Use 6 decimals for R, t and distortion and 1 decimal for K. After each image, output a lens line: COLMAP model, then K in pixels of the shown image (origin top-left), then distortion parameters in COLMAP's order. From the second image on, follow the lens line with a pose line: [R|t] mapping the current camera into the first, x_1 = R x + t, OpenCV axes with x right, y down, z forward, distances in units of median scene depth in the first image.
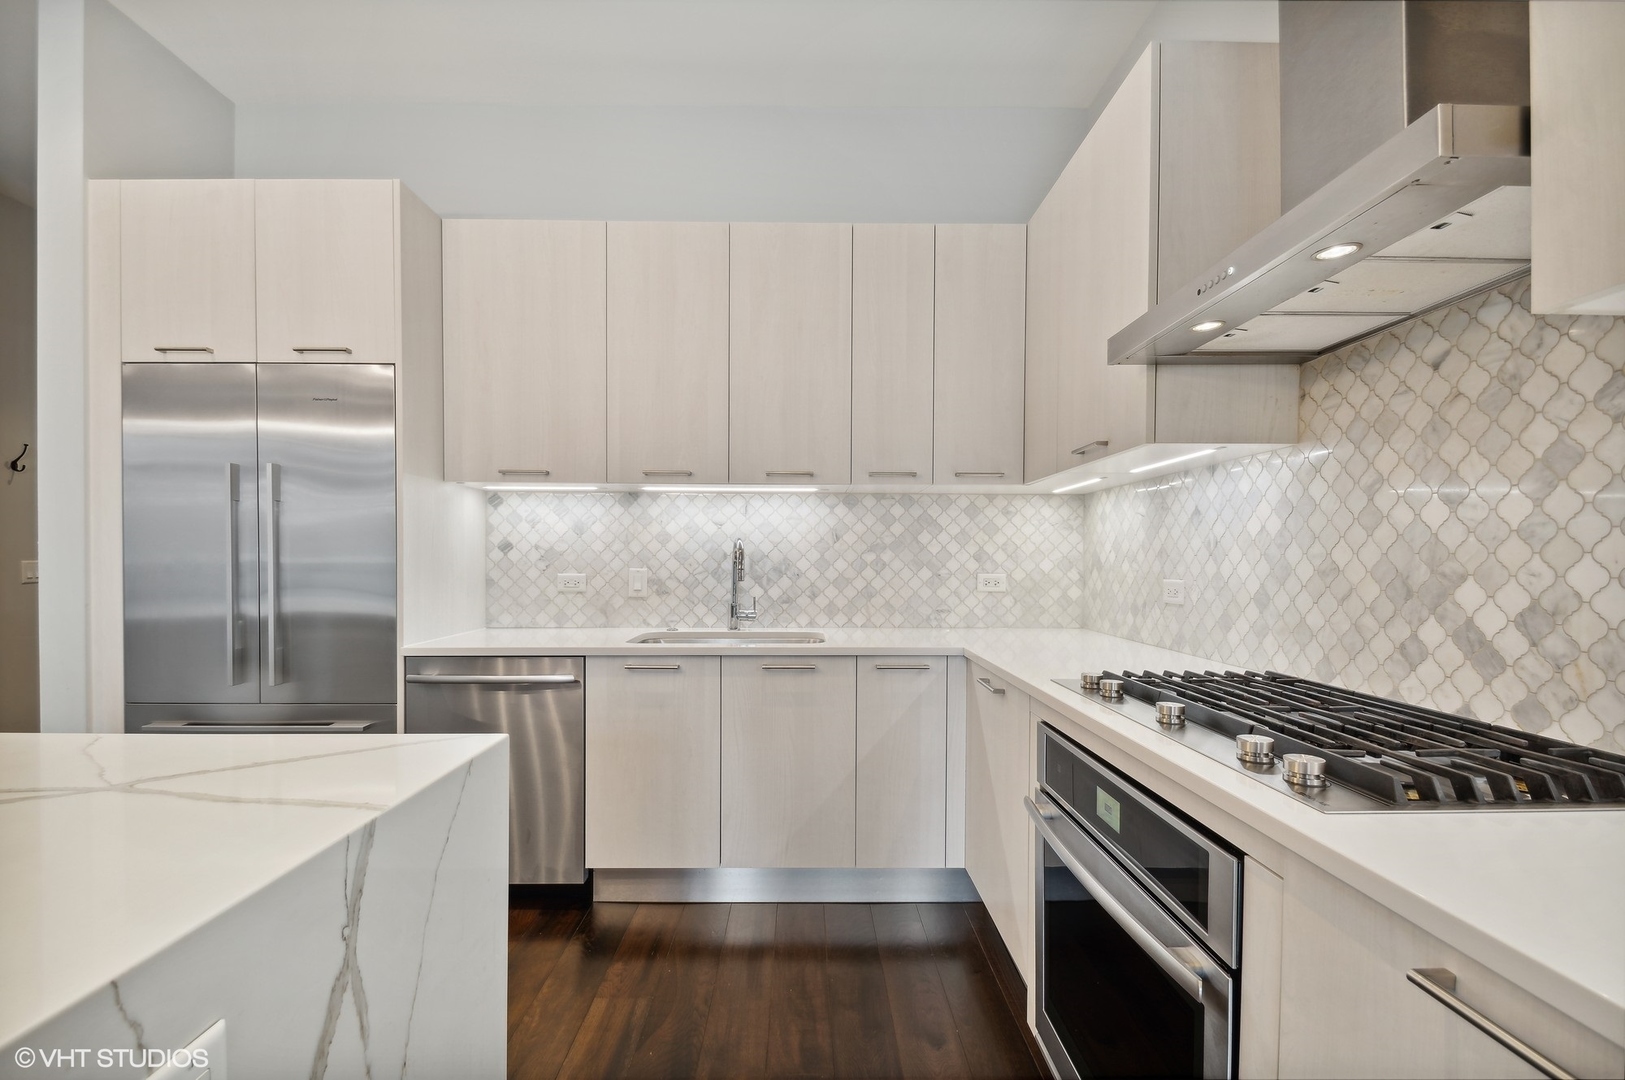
lens RADIAL K [[708.3, 0, 809.9], [0, 708.3, 565.8], [0, 0, 1]] dist [-0.000078, -0.000114]
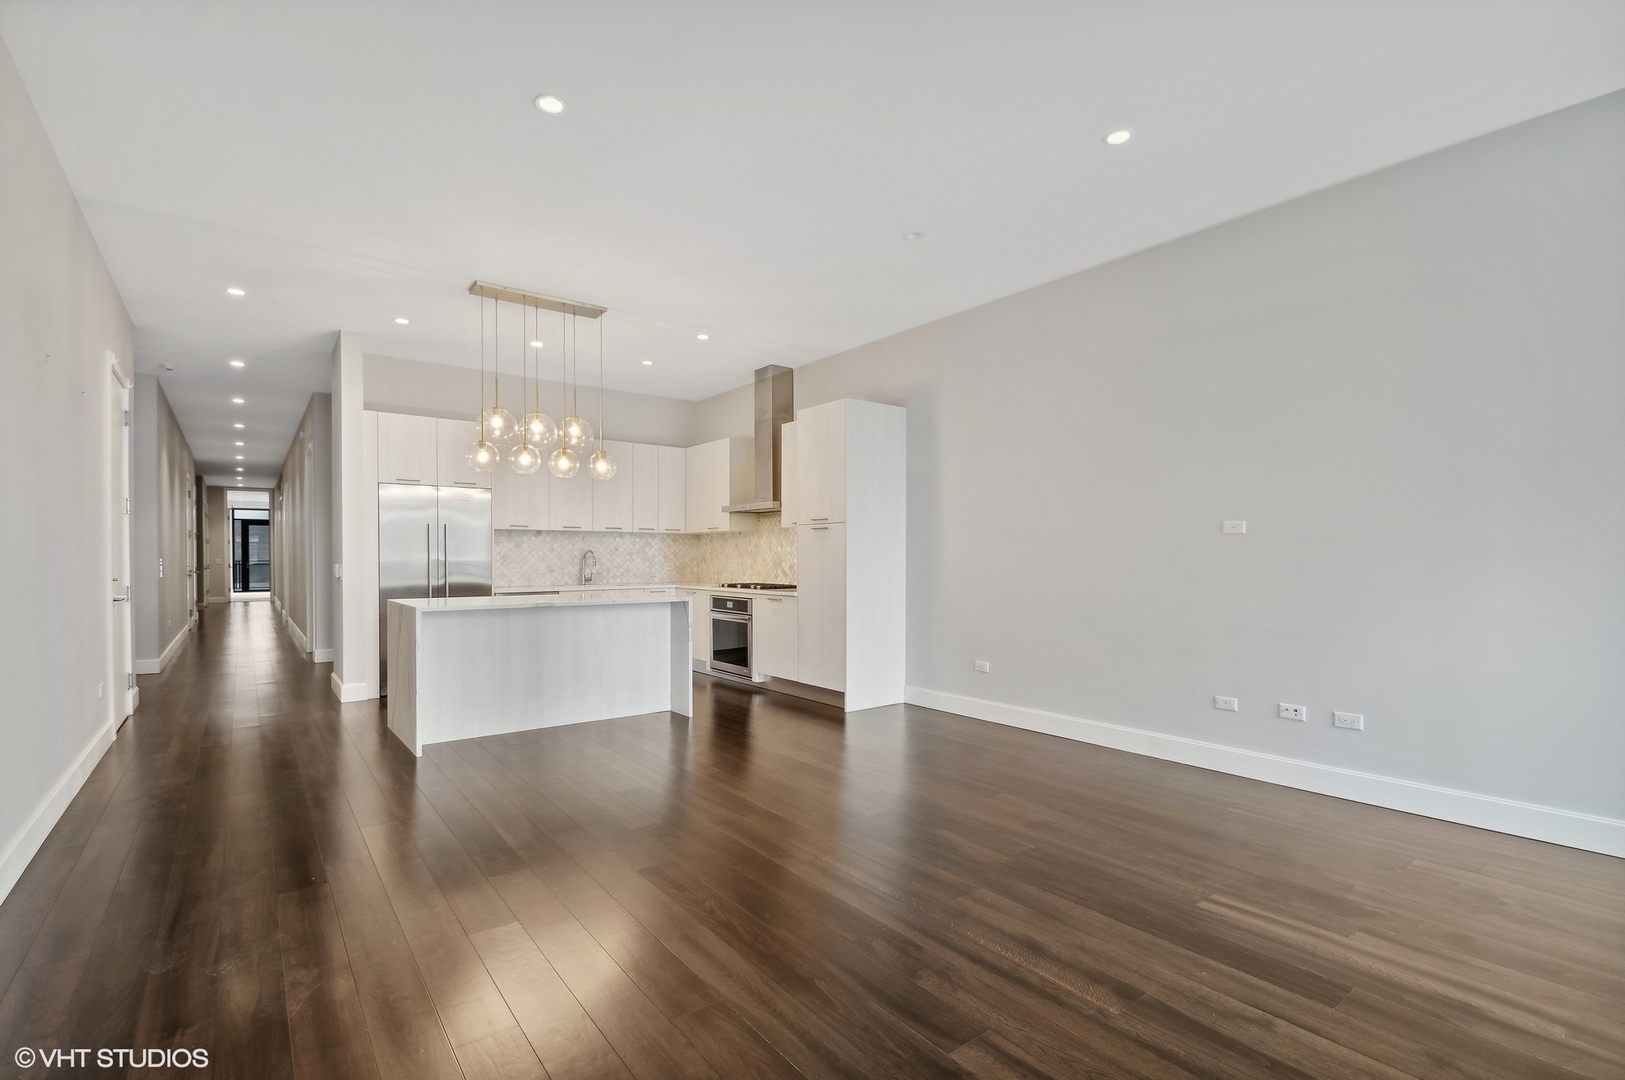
lens RADIAL K [[708.3, 0, 809.9], [0, 708.3, 565.8], [0, 0, 1]] dist [-0.000078, -0.000114]
pose [[0.786979, -0.011322, 0.616876, -1.327839], [0.008517, 0.999936, 0.007486, 0.008049], [-0.616921, -0.000638, 0.787025, -1.988896]]
